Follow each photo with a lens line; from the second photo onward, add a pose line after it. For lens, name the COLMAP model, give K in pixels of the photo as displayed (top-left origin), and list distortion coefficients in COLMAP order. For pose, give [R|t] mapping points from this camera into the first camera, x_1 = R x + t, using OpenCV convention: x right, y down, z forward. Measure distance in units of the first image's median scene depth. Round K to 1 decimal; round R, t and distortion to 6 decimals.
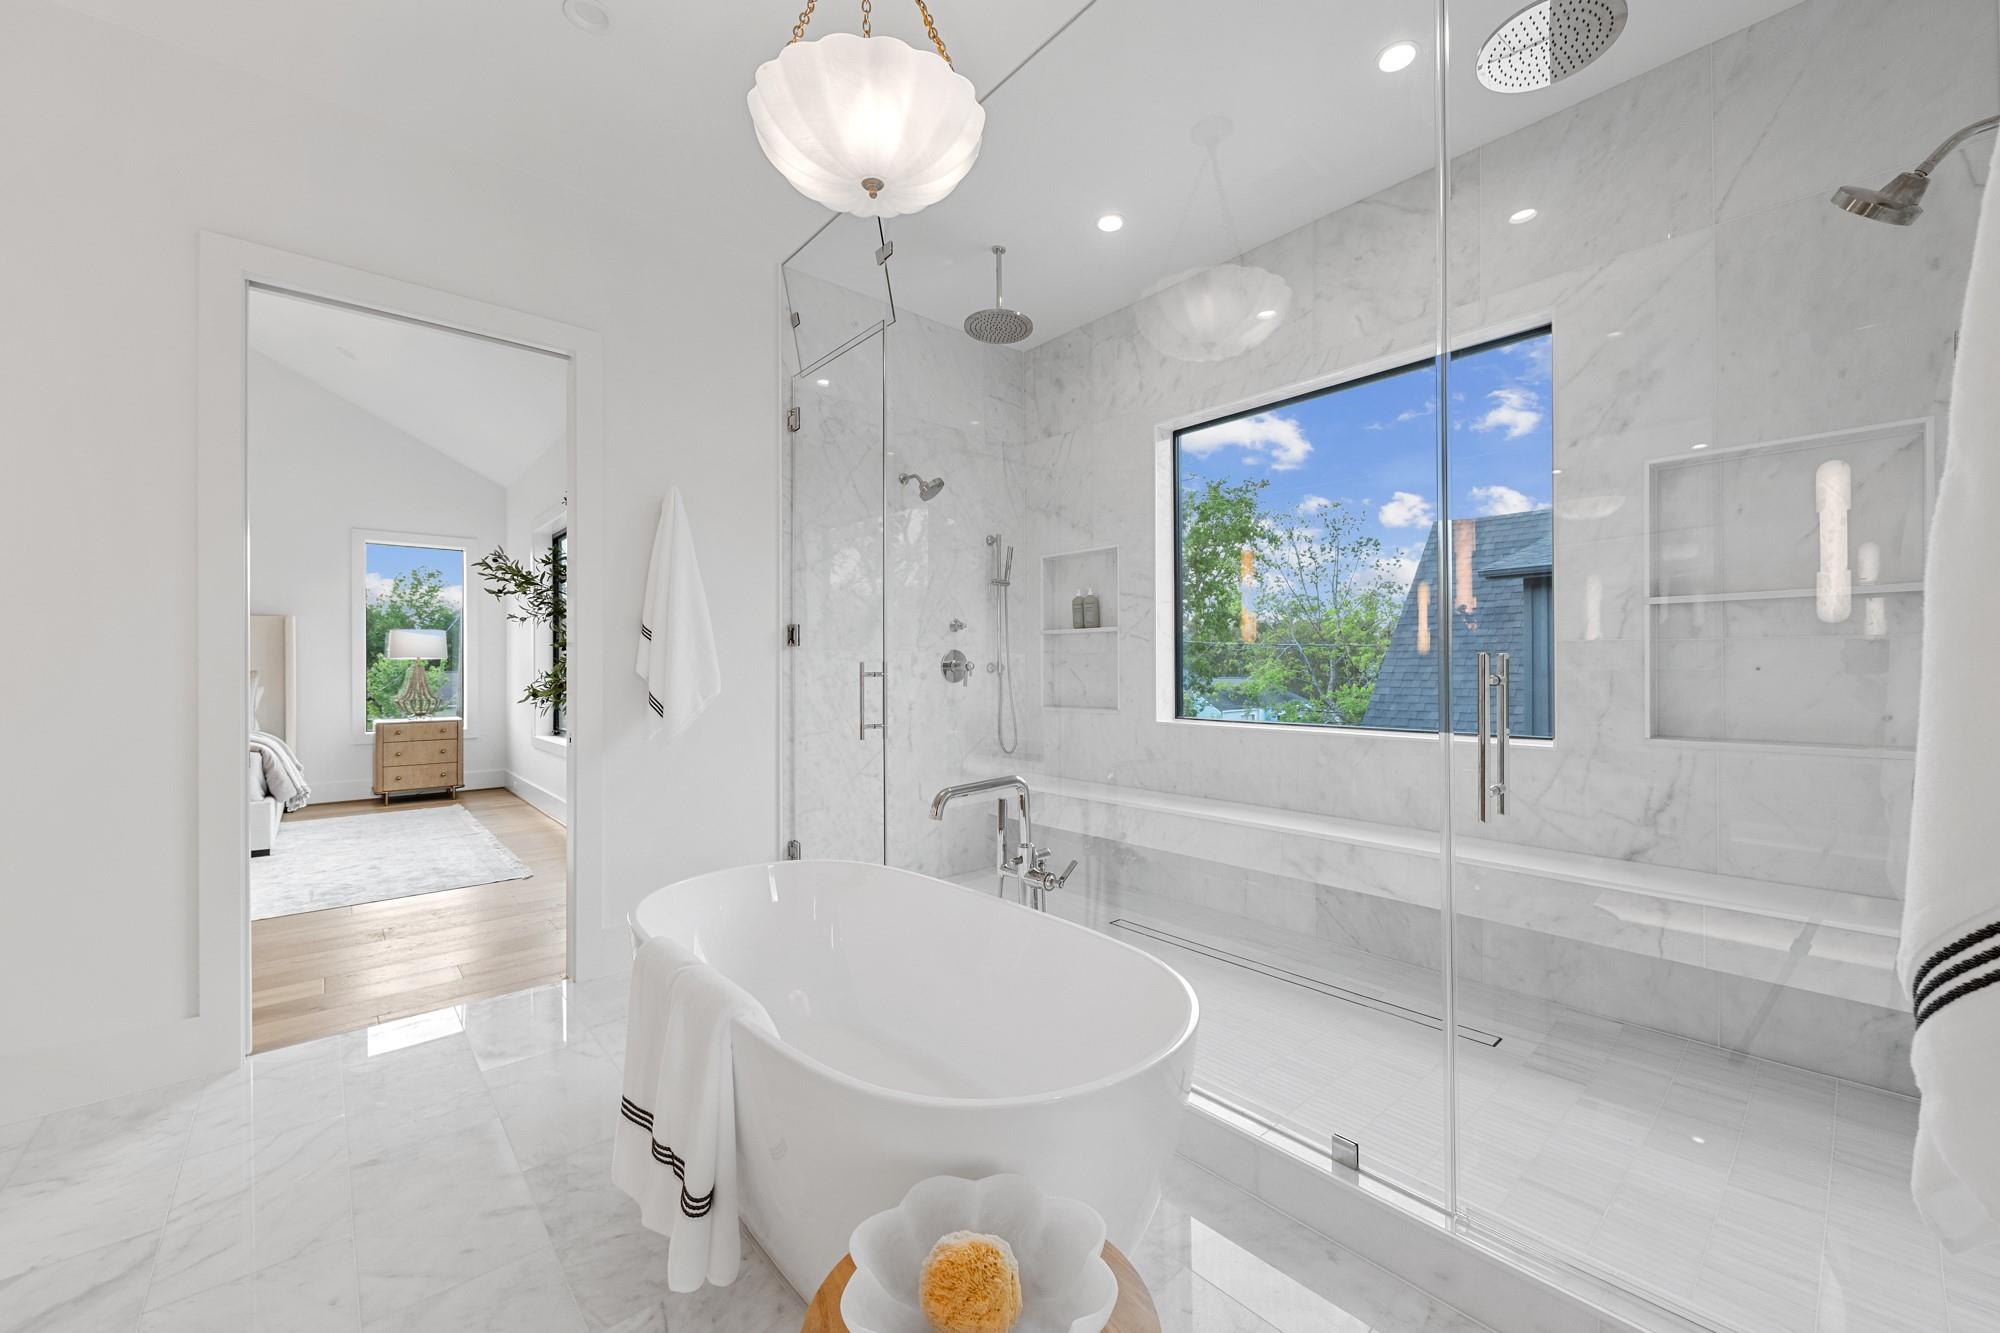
lens RADIAL K [[765.0, 0, 996.6], [0, 765.0, 665.8], [0, 0, 1]] dist [0.007540, -0.003841]
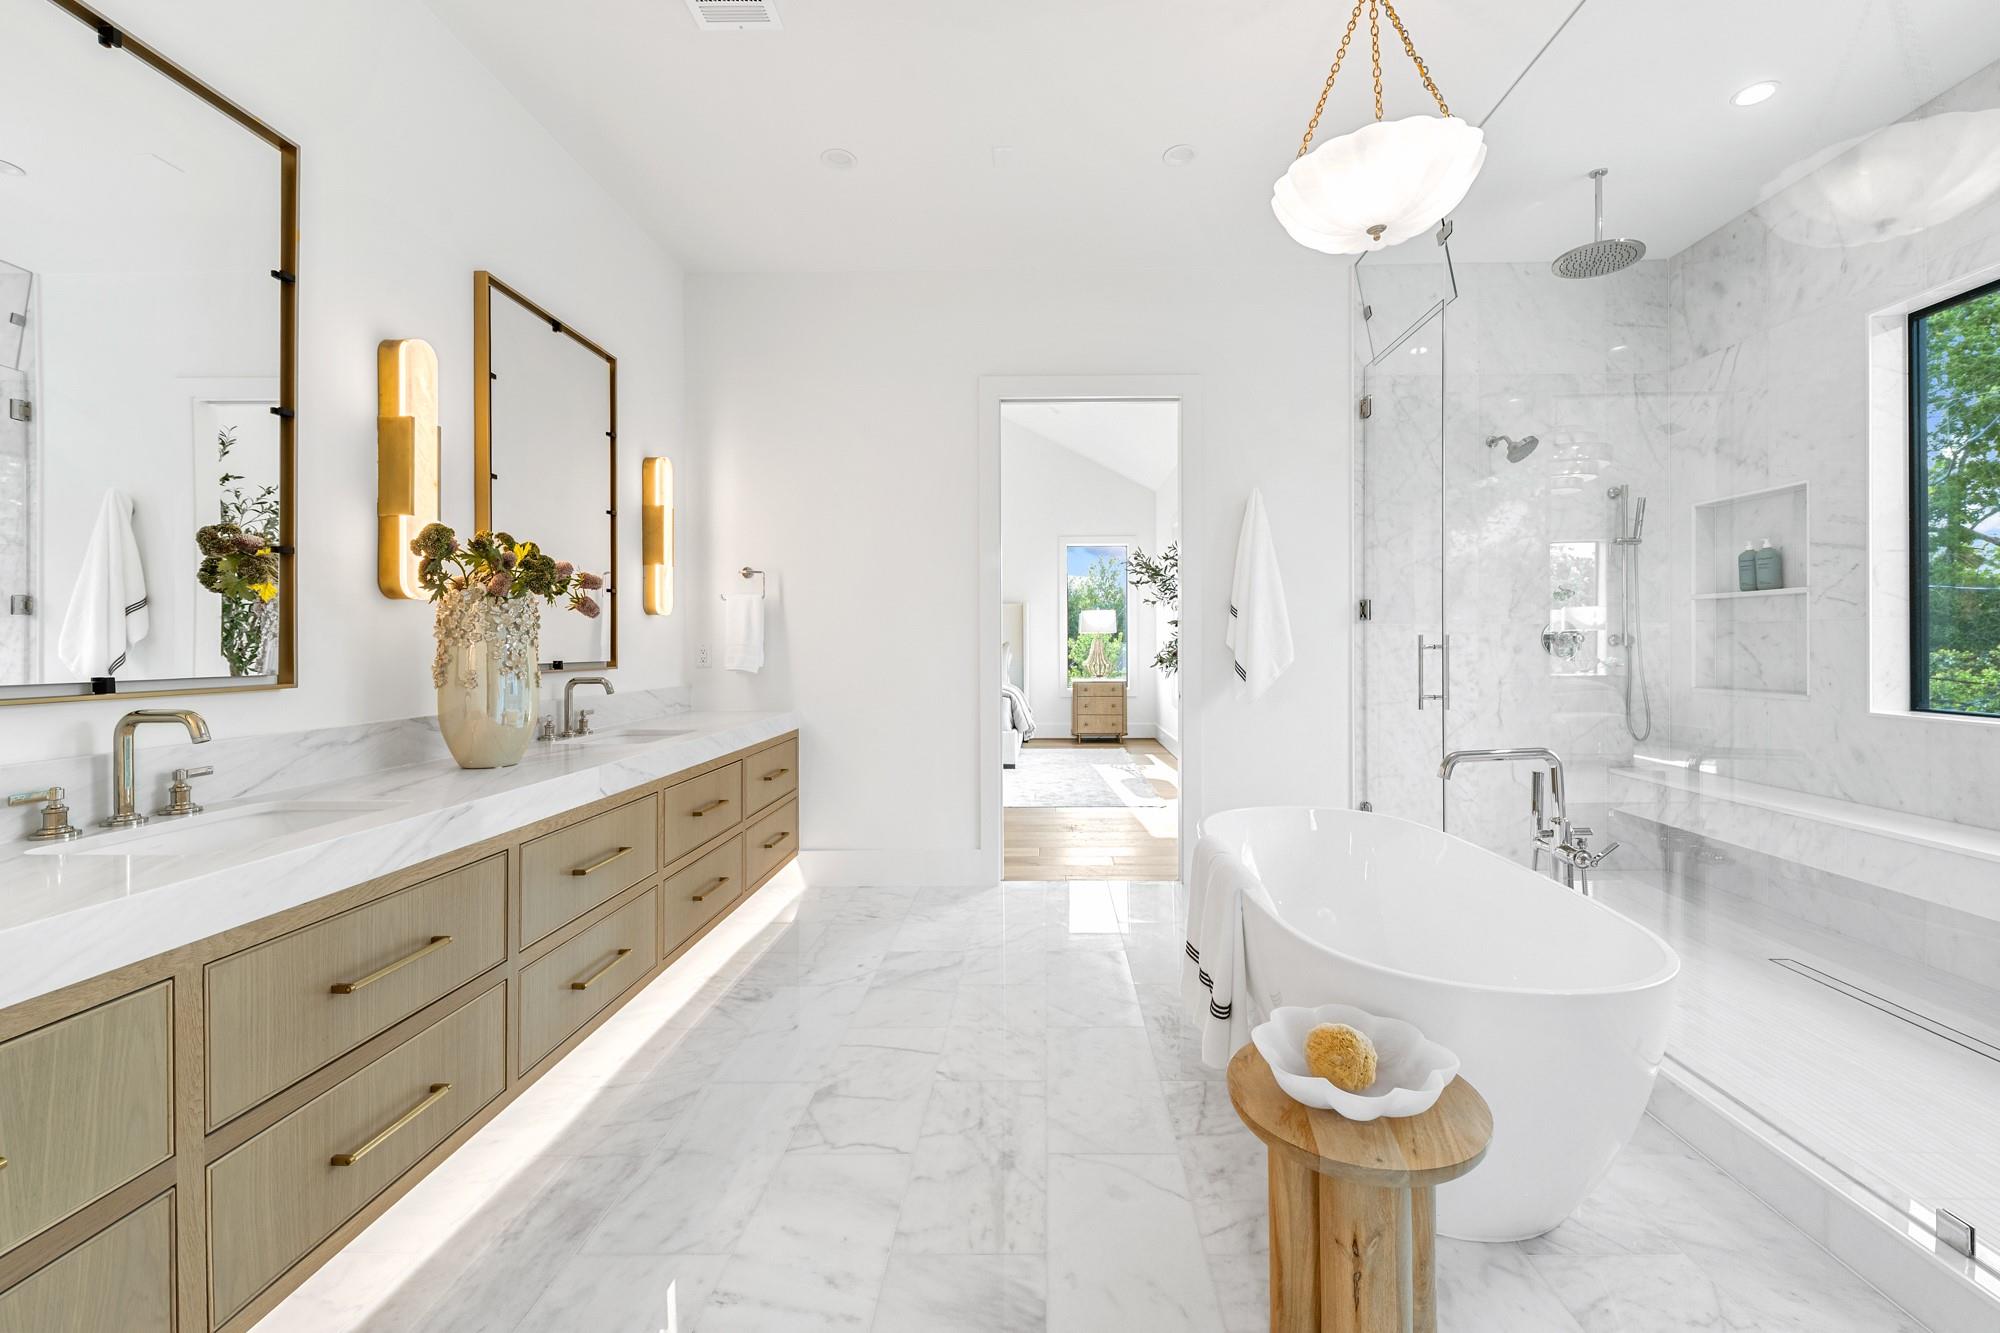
lens RADIAL K [[765.0, 0, 1036.5], [0, 765.0, 645.9], [0, 0, 1]] dist [0.007540, -0.003841]
pose [[0.744522, 0.004899, -0.667580, 0.106177], [0.002117, 0.999951, 0.009699, -0.000861], [0.667594, -0.008634, 0.744475, -0.101843]]
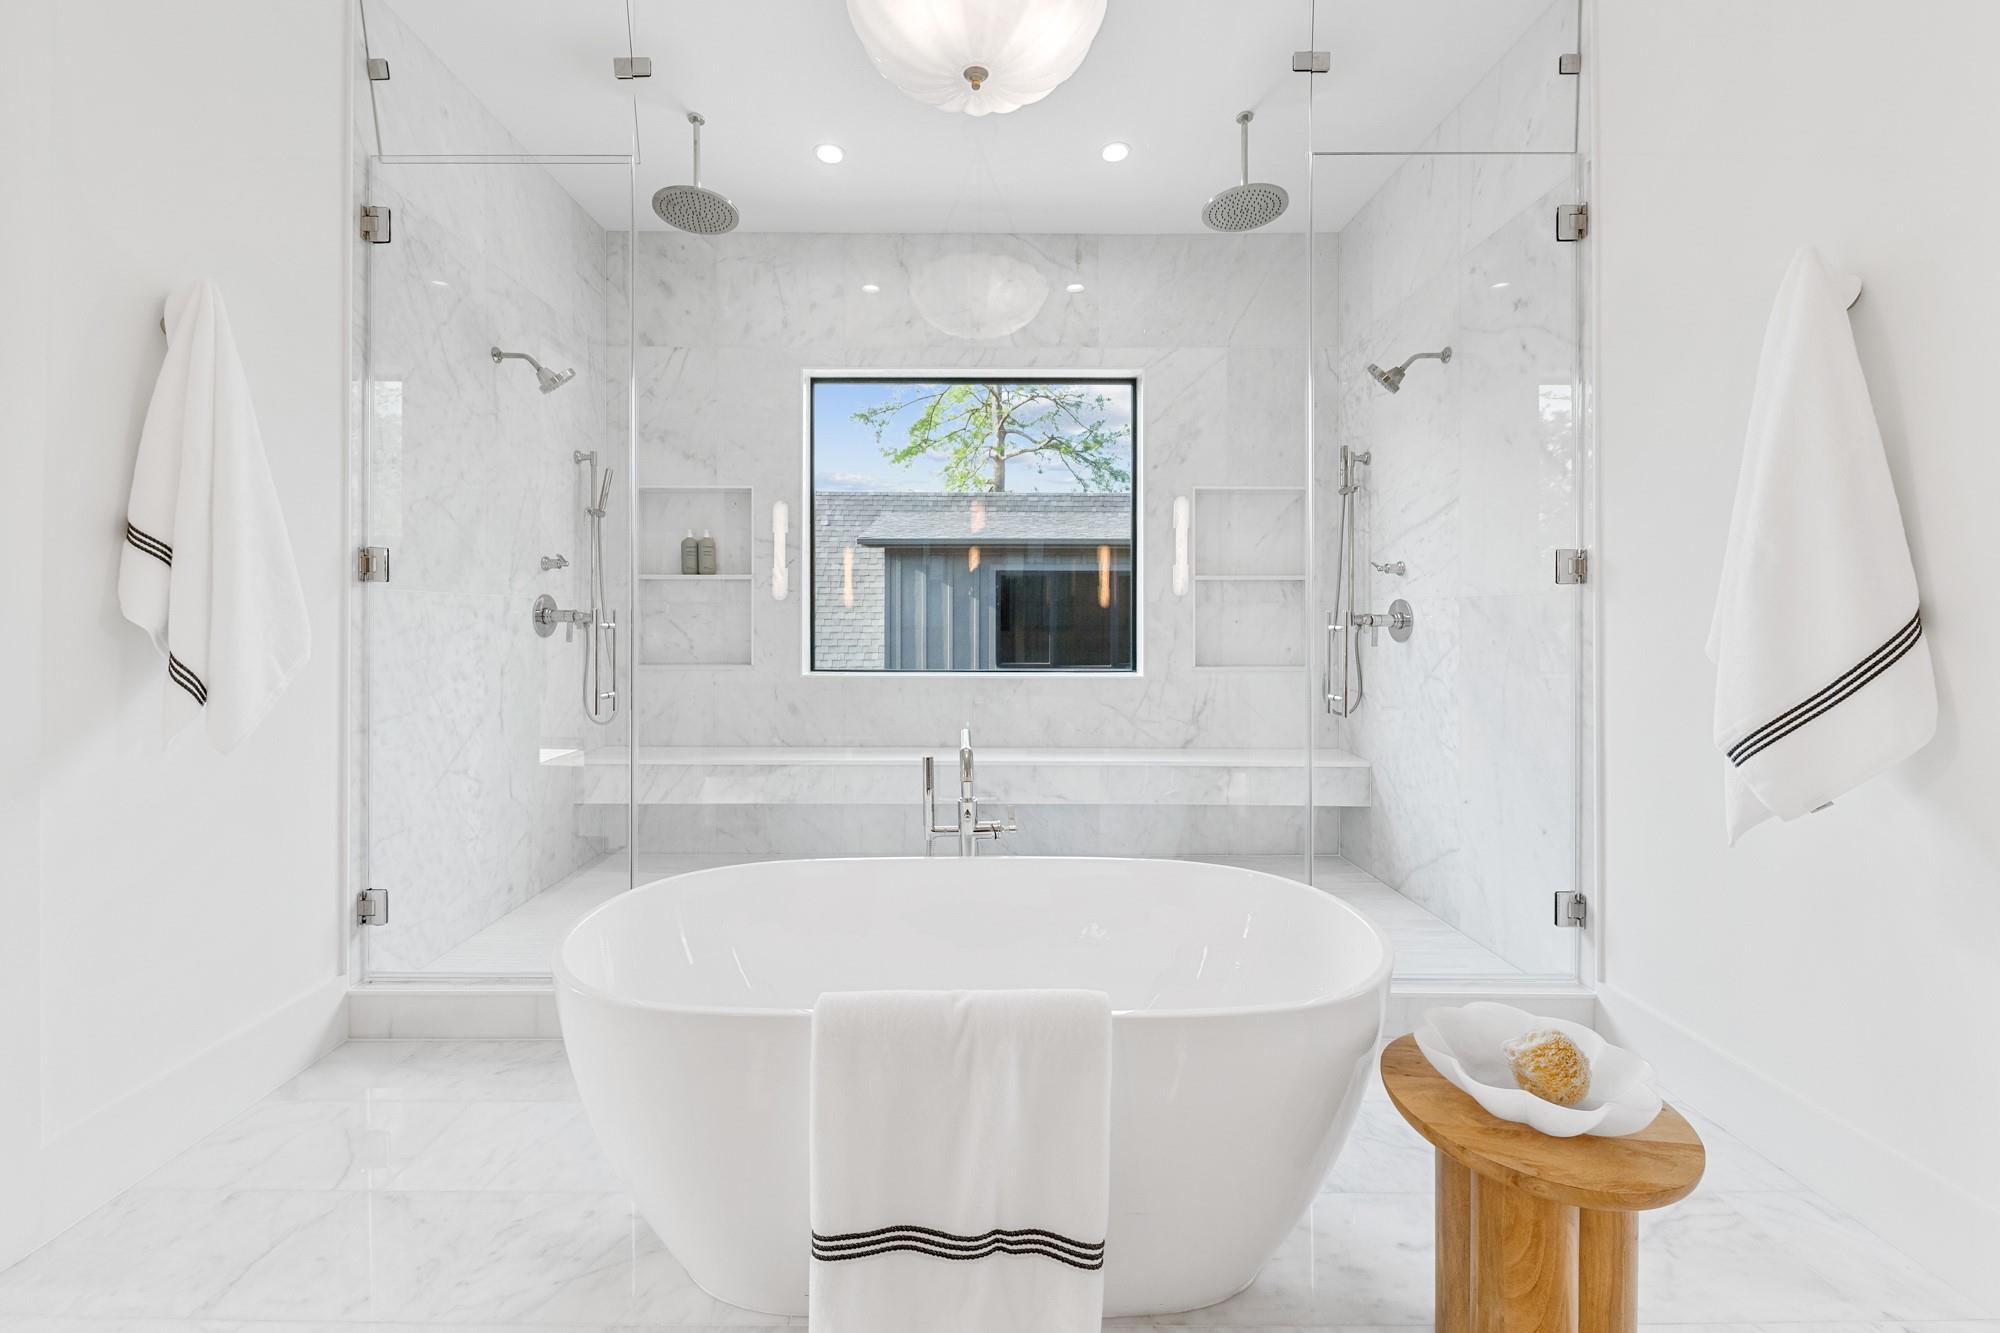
lens RADIAL K [[778.4, 0, 955.9], [0, 778.4, 622.6], [0, 0, 1]] dist [0.000080, -0.000116]
pose [[0.666210, 0.003808, 0.745754, -0.422762], [-0.006568, 0.999978, 0.000761, 0.004697], [-0.745735, -0.005405, 0.666220, 0.211642]]
